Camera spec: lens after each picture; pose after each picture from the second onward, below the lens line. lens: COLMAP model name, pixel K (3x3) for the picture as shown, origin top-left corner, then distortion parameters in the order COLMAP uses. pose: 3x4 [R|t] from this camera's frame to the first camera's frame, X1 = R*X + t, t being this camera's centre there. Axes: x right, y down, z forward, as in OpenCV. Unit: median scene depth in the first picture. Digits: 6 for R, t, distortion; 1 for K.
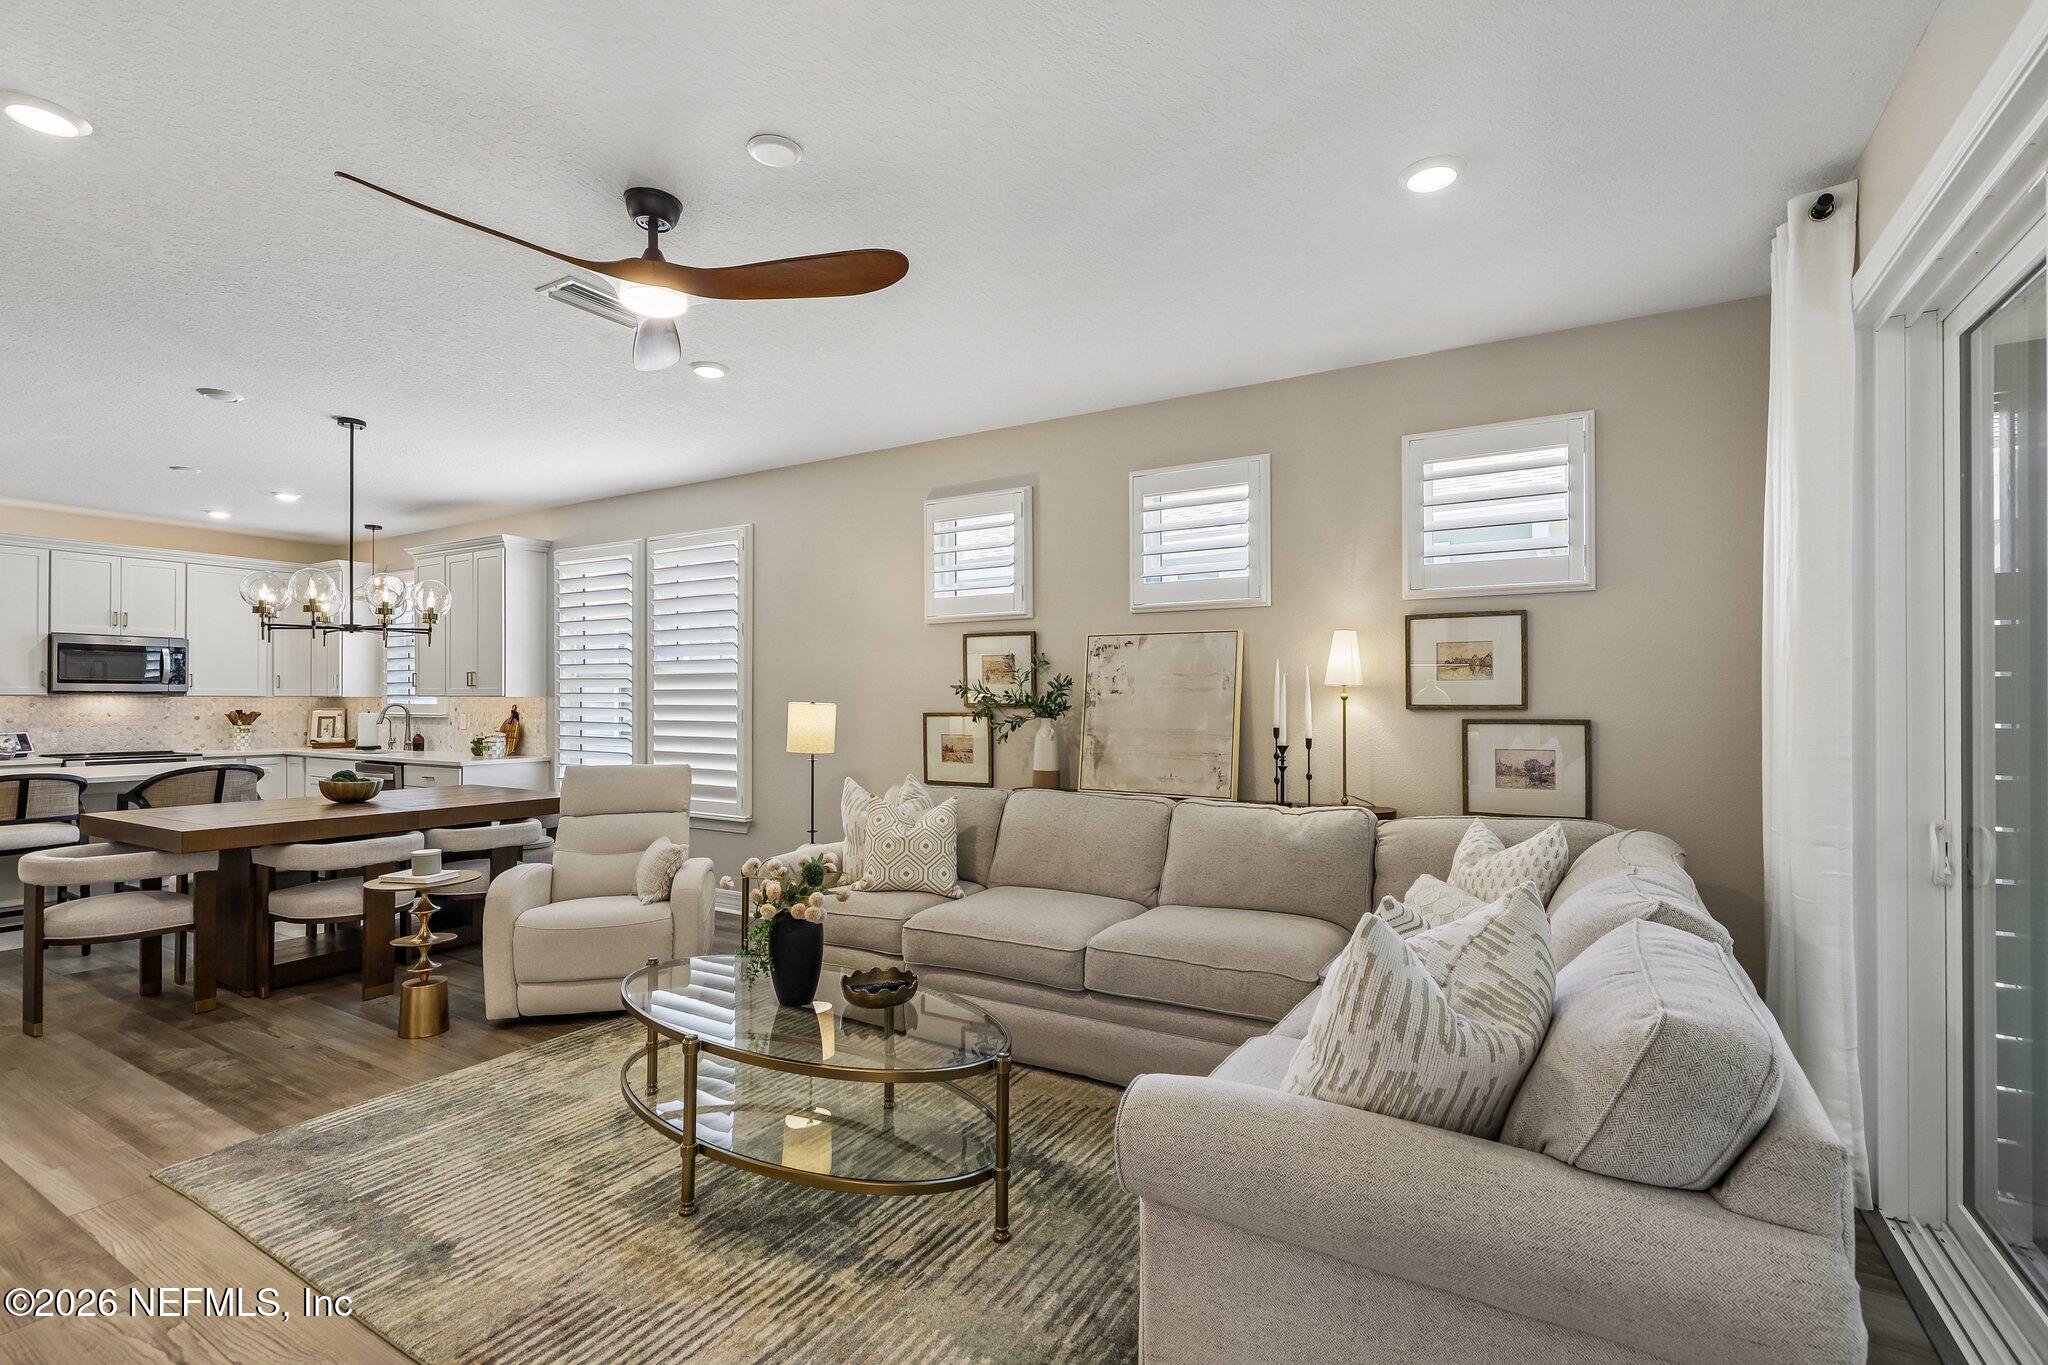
lens RADIAL K [[919.9, 0, 1026.5], [0, 919.9, 692.6], [0, 0, 1]] dist [-0.003670, 0.000649]
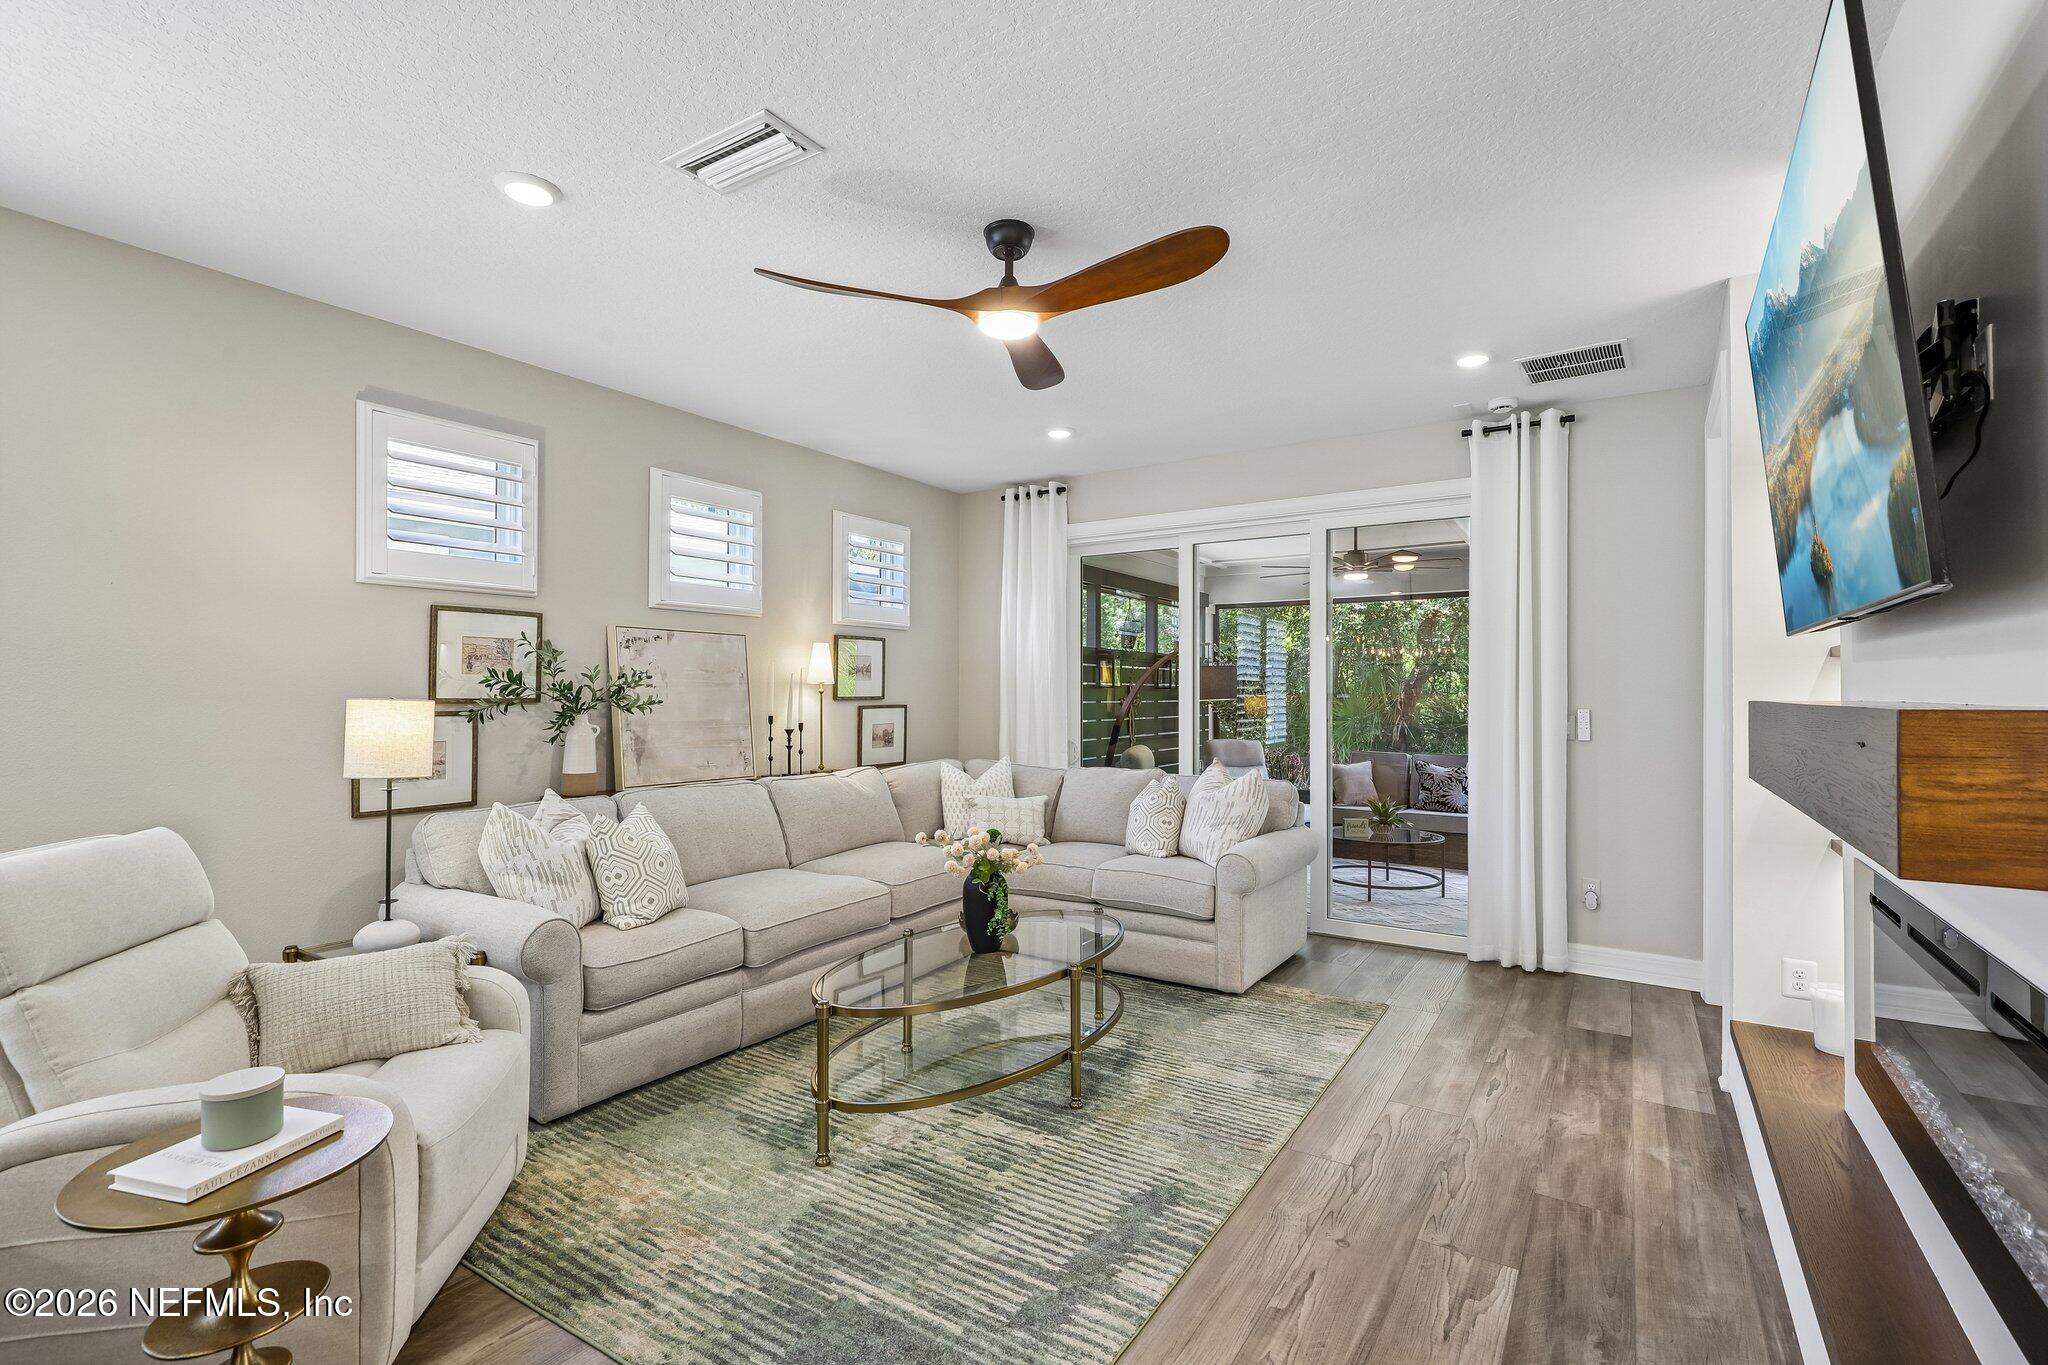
lens RADIAL K [[919.9, 0, 1035.0], [0, 919.9, 678.1], [0, 0, 1]] dist [-0.003670, 0.000649]
pose [[0.041003, 0.013719, 0.999065, -0.883864], [-0.009447, 0.999866, -0.013342, 0.000459], [-0.999114, -0.008891, 0.041127, 0.548683]]
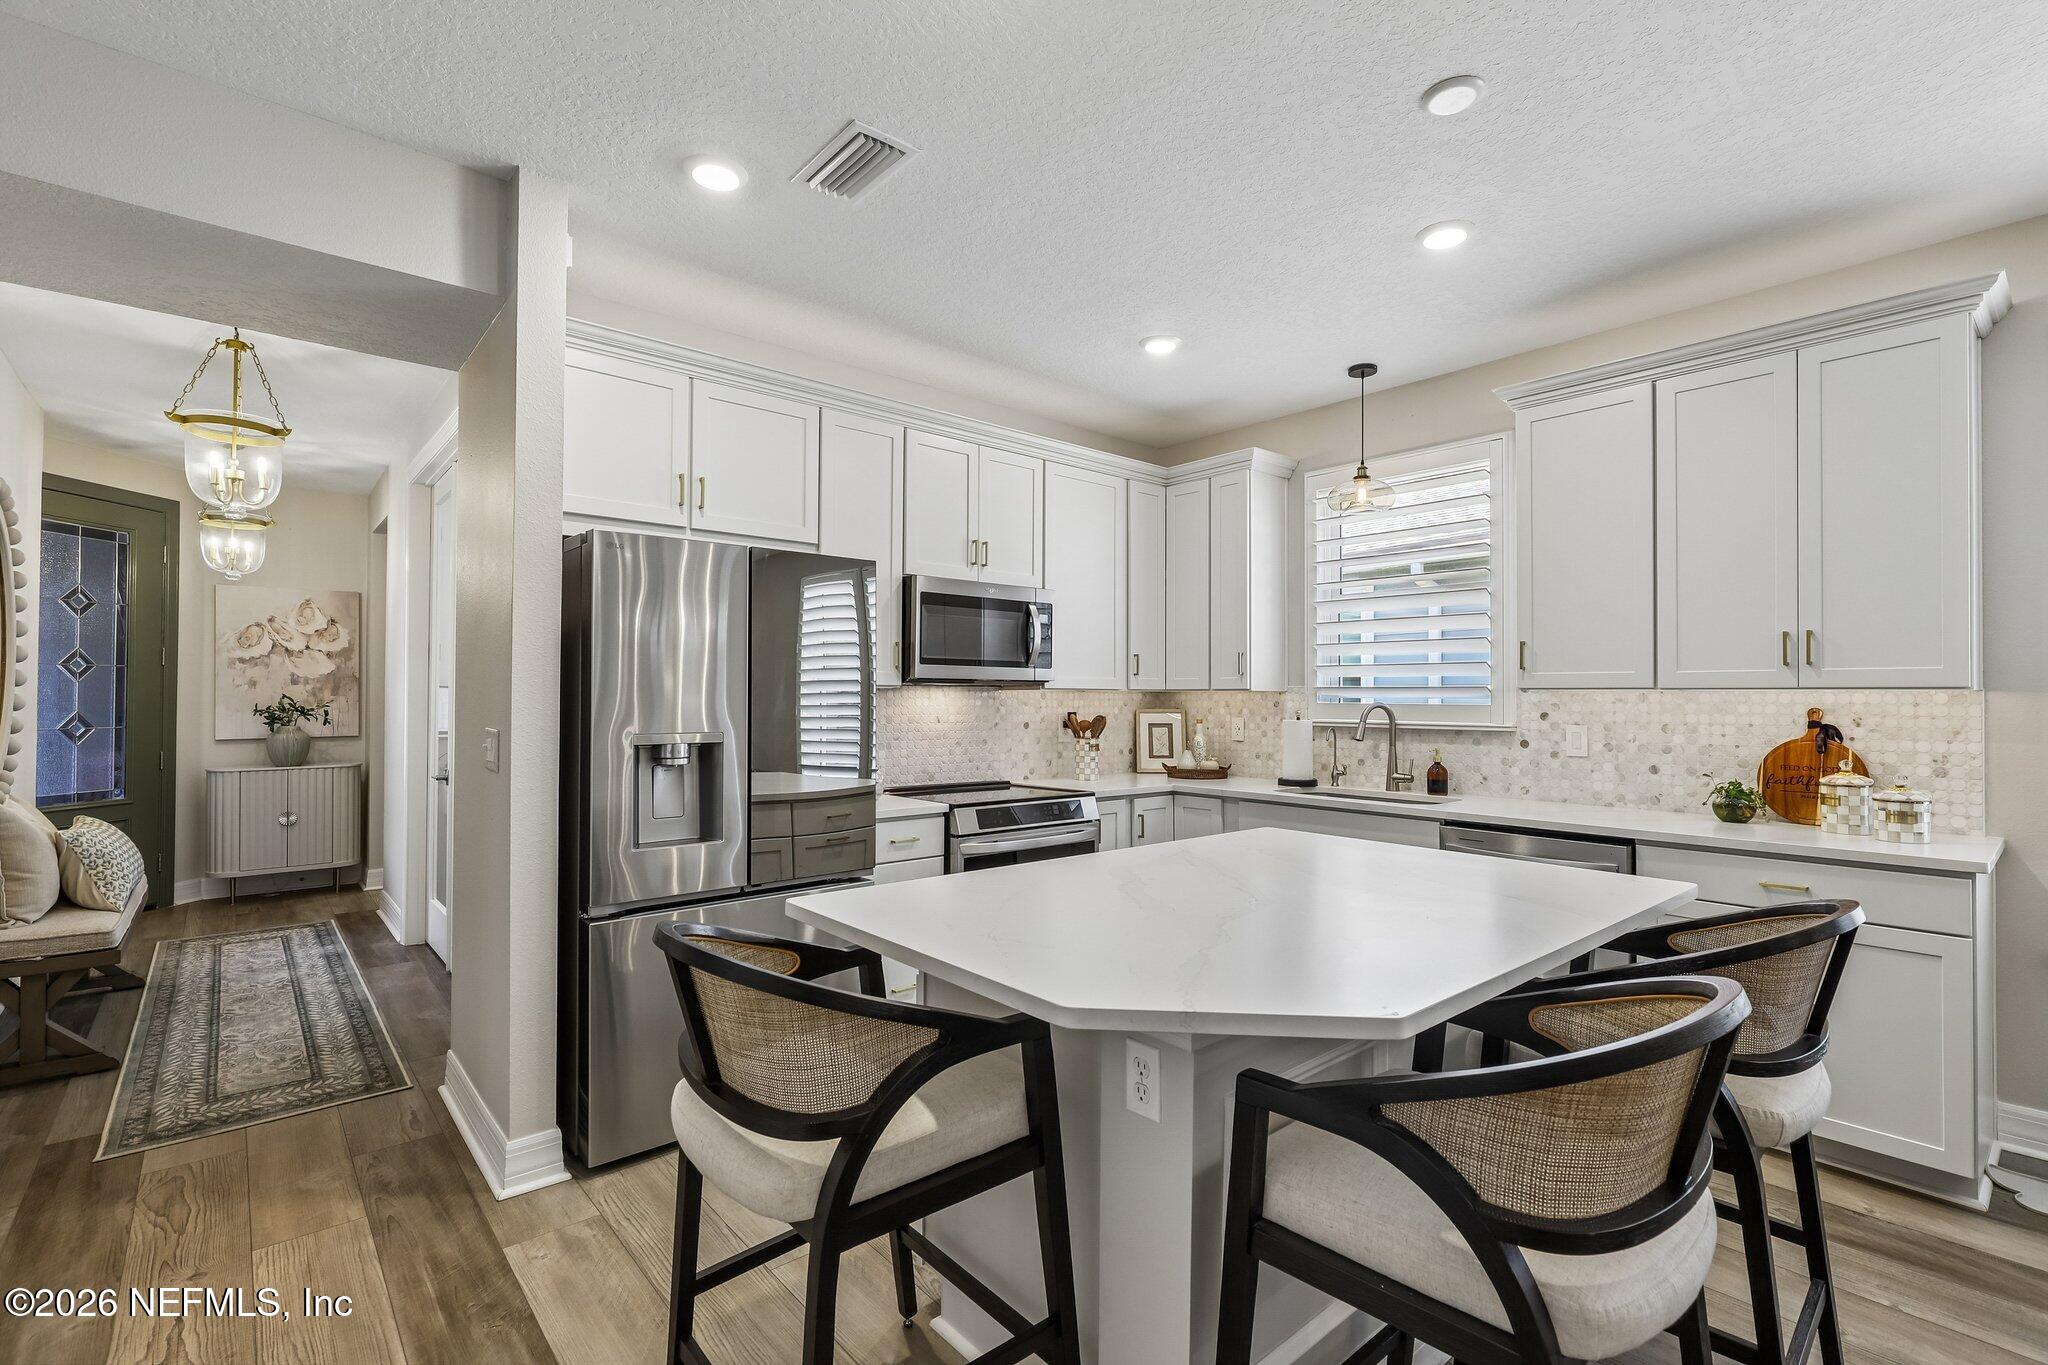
lens RADIAL K [[919.9, 0, 1023.0], [0, 919.9, 691.5], [0, 0, 1]] dist [-0.003670, 0.000649]
pose [[0.949387, 0.001977, -0.314104, -1.257441], [-0.001372, 0.999997, 0.002147, 0.007177], [0.314107, -0.001607, 0.949386, 0.748929]]
